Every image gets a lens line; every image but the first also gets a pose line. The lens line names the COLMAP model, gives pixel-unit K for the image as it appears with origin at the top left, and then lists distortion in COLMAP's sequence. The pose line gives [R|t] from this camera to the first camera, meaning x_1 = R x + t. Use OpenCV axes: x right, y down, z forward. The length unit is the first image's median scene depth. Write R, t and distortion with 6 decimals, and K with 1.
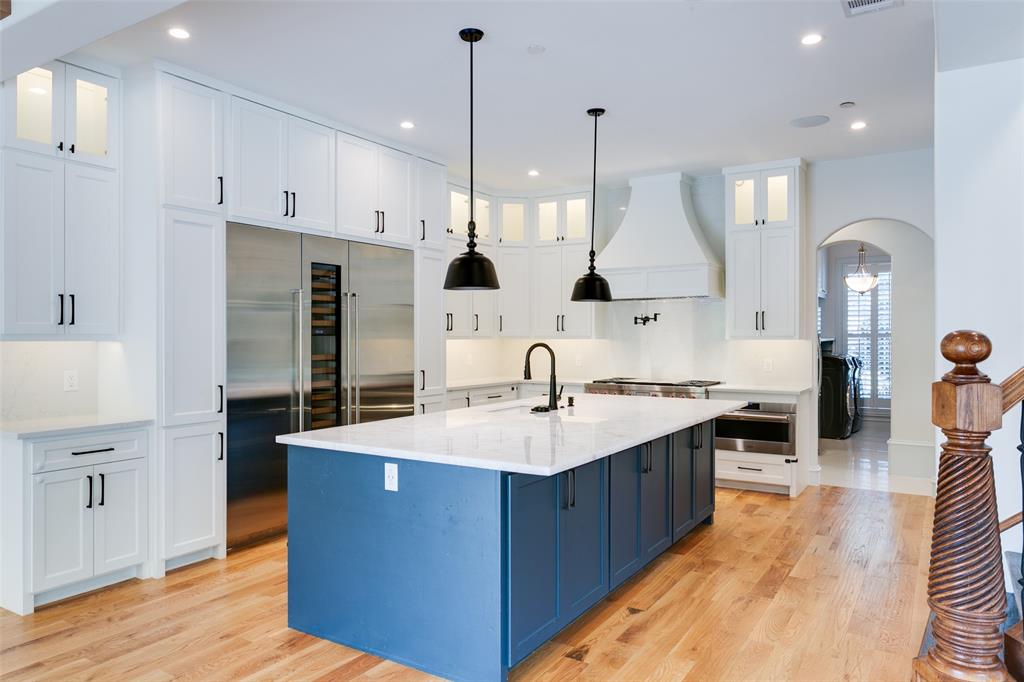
lens RADIAL K [[698.3, 0, 515.5], [0, 698.3, 335.9], [0, 0, 1]] dist [0.003339, -0.000262]
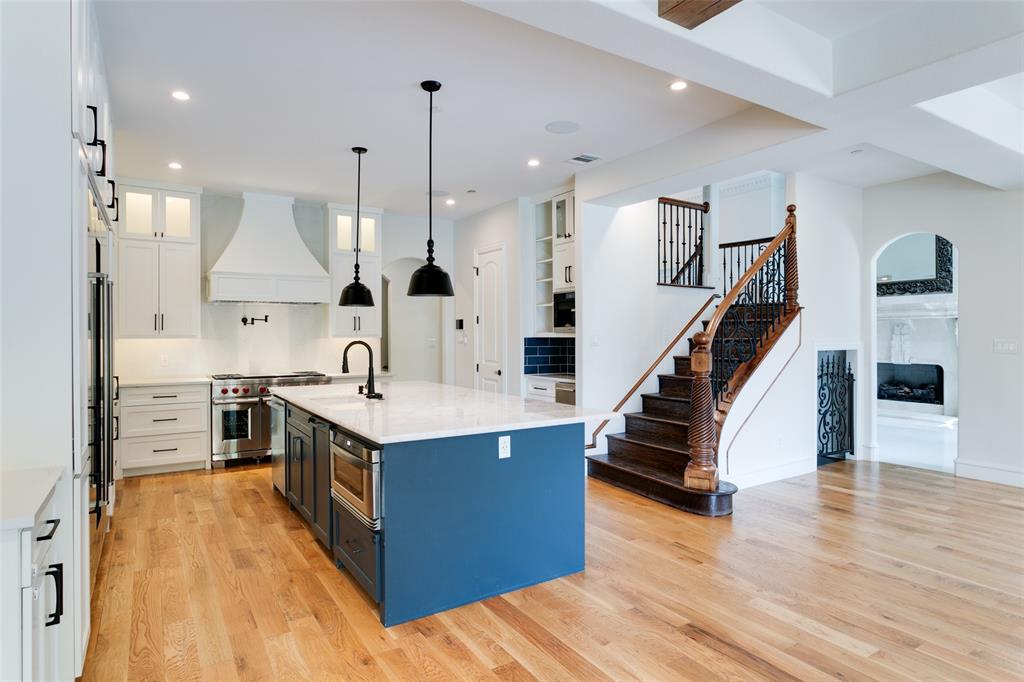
lens RADIAL K [[574.3, 0, 514.7], [0, 574.3, 336.8], [0, 0, 1]] dist [-0.002049, 0.001417]
pose [[0.424723, -0.004449, 0.905312, -0.896481], [0.002575, 0.999990, 0.003706, 0.000541], [-0.905320, 0.000757, 0.424730, 0.445045]]
